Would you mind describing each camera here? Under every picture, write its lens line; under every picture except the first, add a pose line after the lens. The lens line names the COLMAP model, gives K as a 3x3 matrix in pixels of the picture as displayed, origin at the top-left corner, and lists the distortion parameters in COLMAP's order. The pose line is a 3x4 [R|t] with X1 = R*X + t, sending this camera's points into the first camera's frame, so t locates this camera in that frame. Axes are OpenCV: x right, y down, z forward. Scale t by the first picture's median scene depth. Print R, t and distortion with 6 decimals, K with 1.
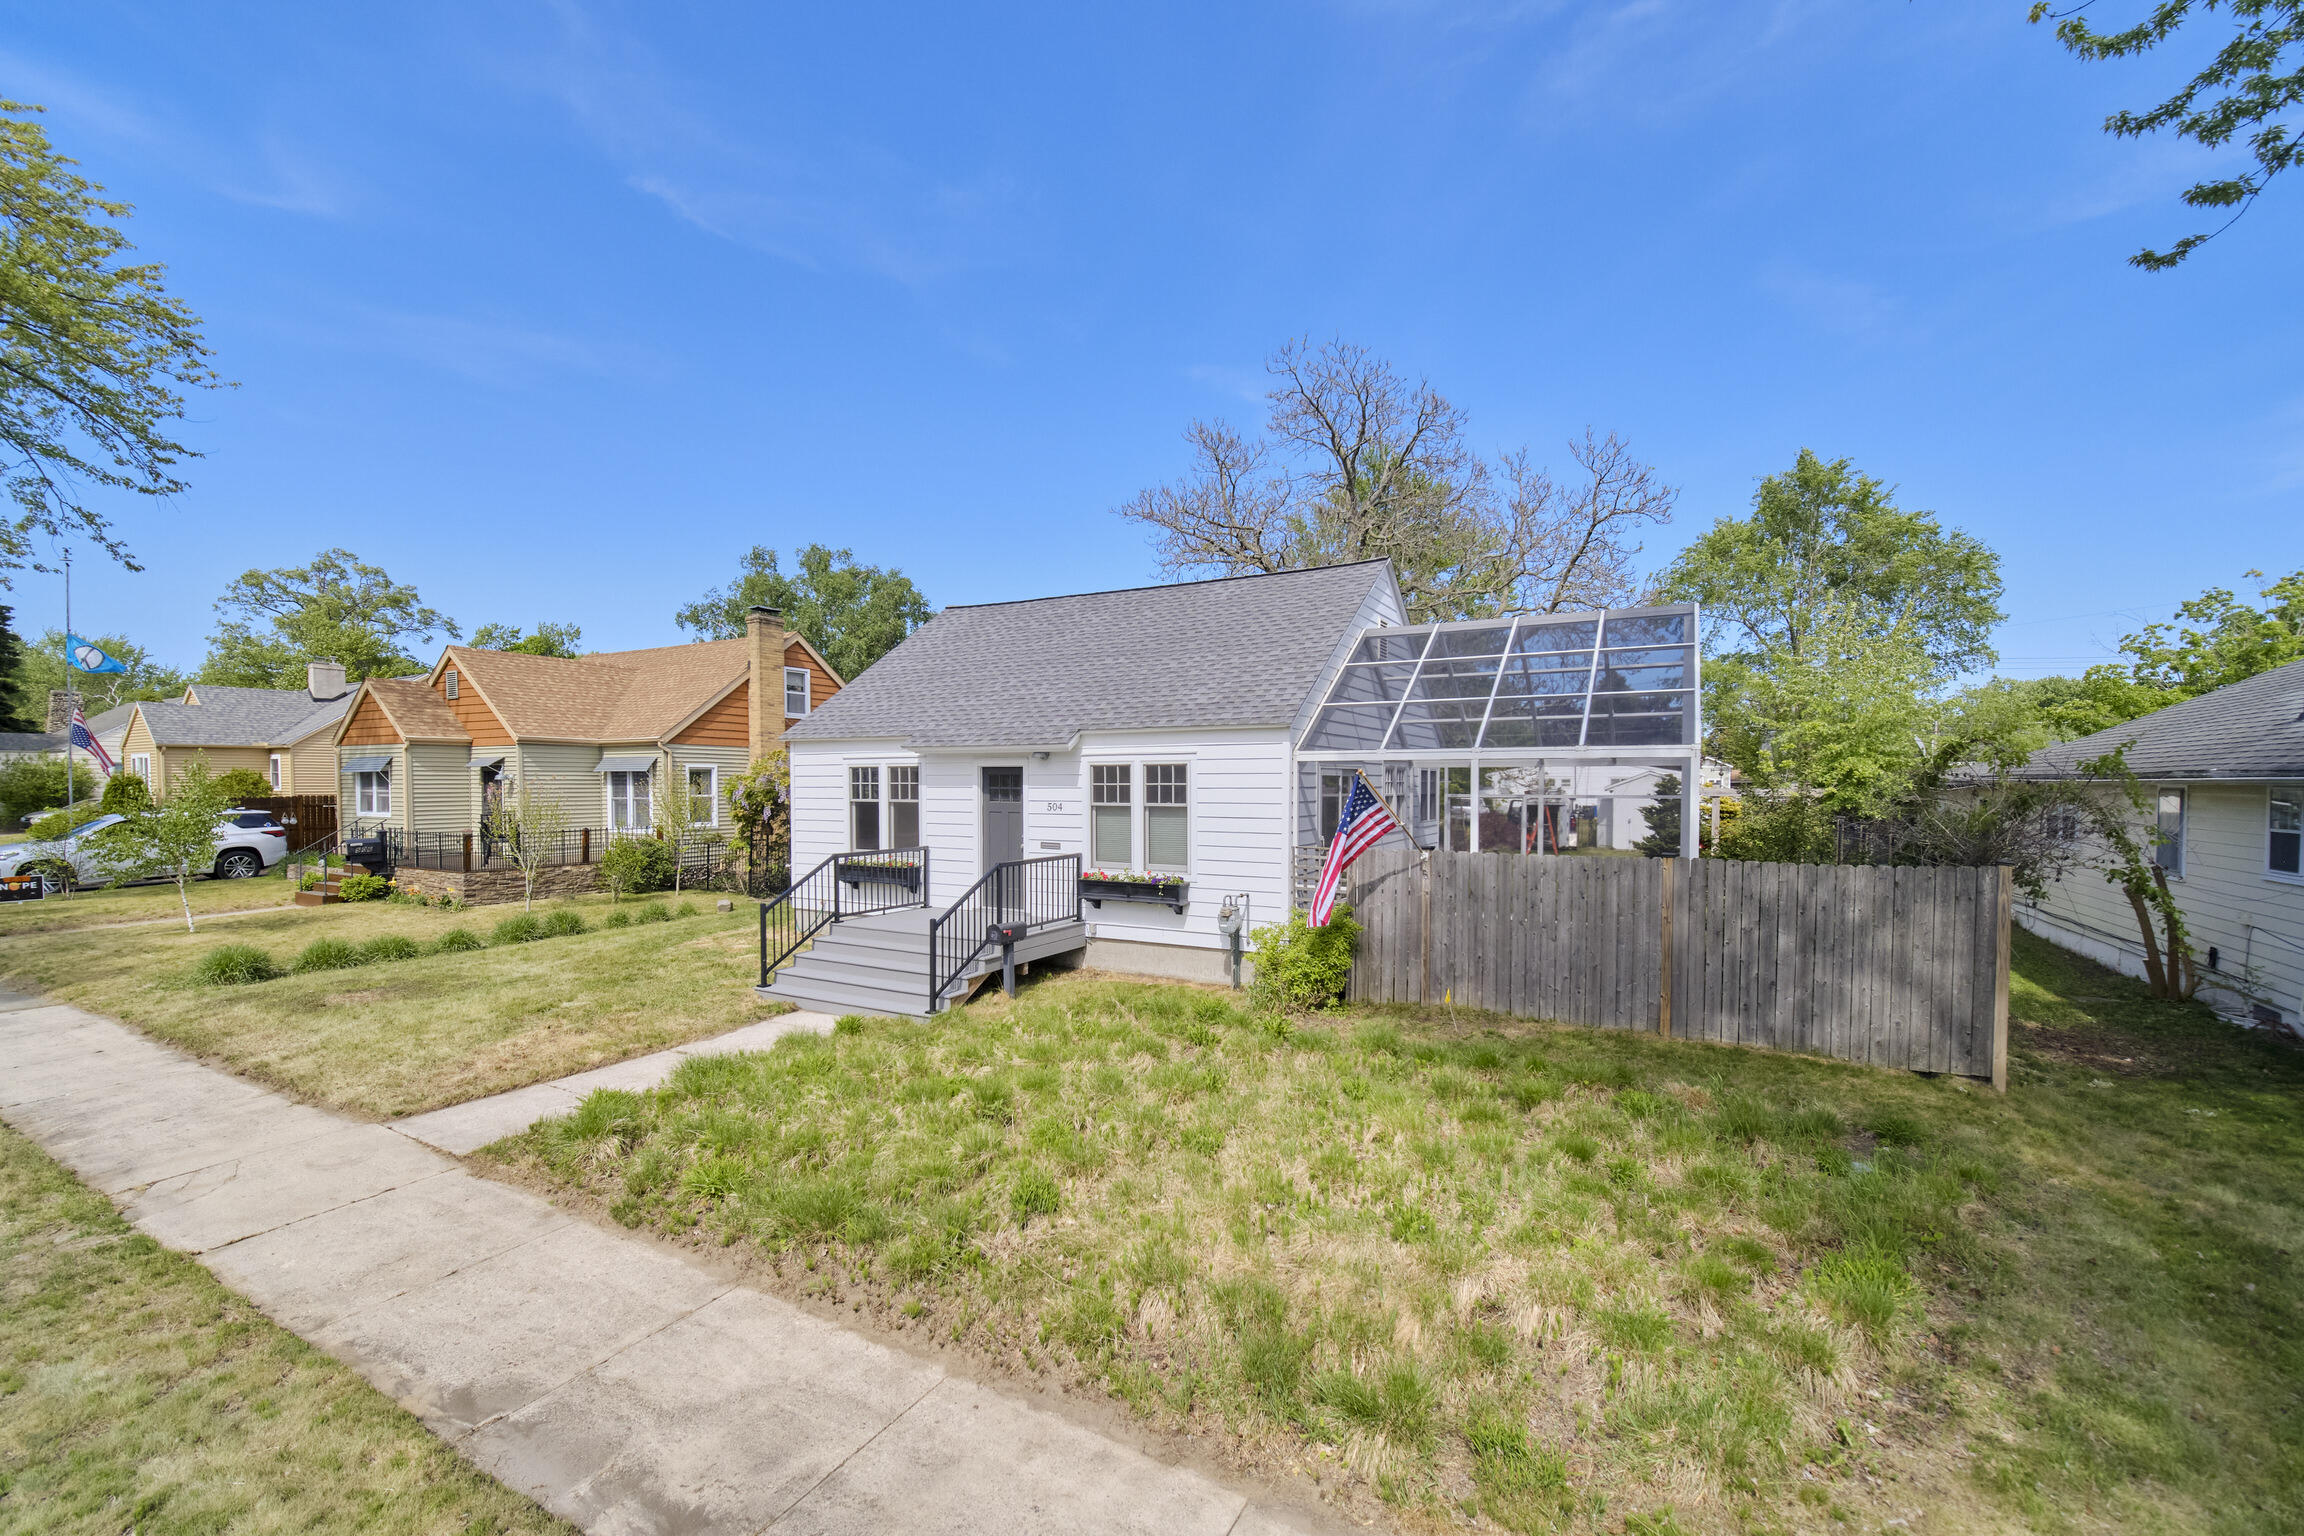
lens RADIAL K [[908.2, 0, 1151.0], [0, 908.2, 783.4], [0, 0, 1]] dist [-0.003263, -0.000769]
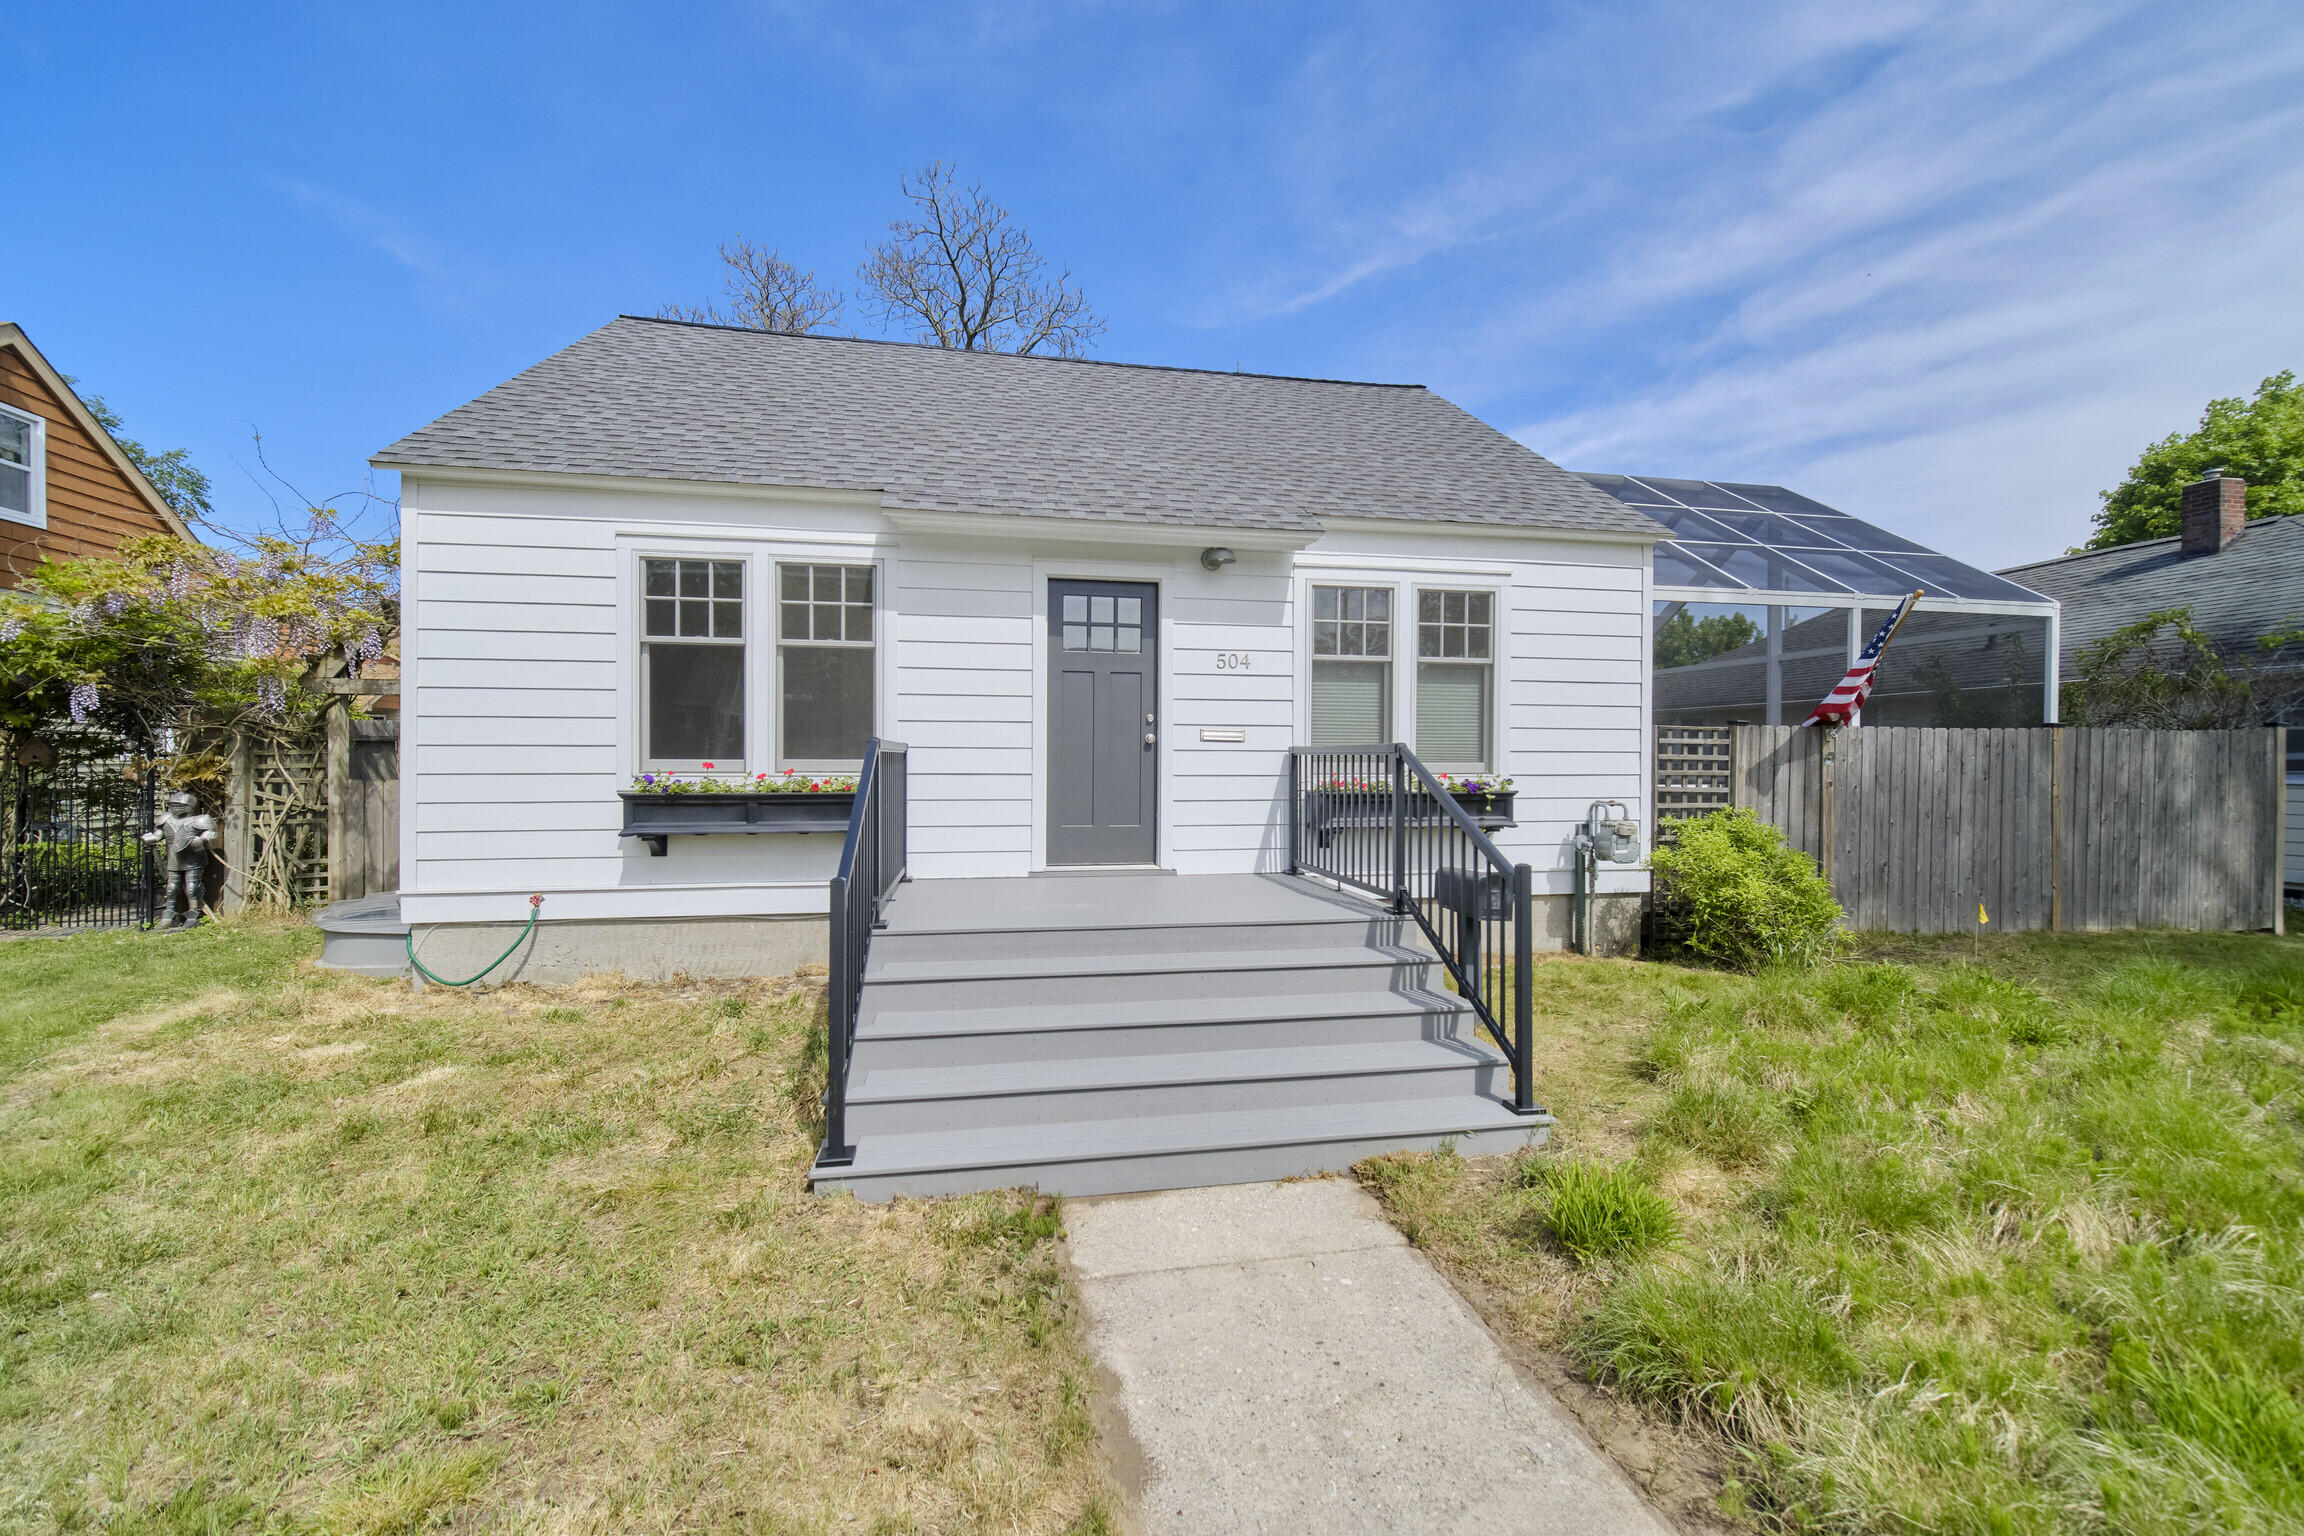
lens RADIAL K [[908.2, 0, 1151.6], [0, 908.2, 762.4], [0, 0, 1]] dist [-0.003263, -0.000769]
pose [[0.780149, -0.003018, 0.625586, -0.461758], [-0.005984, 0.999907, 0.012285, 0.076570], [-0.625565, -0.013328, 0.780059, 0.608679]]
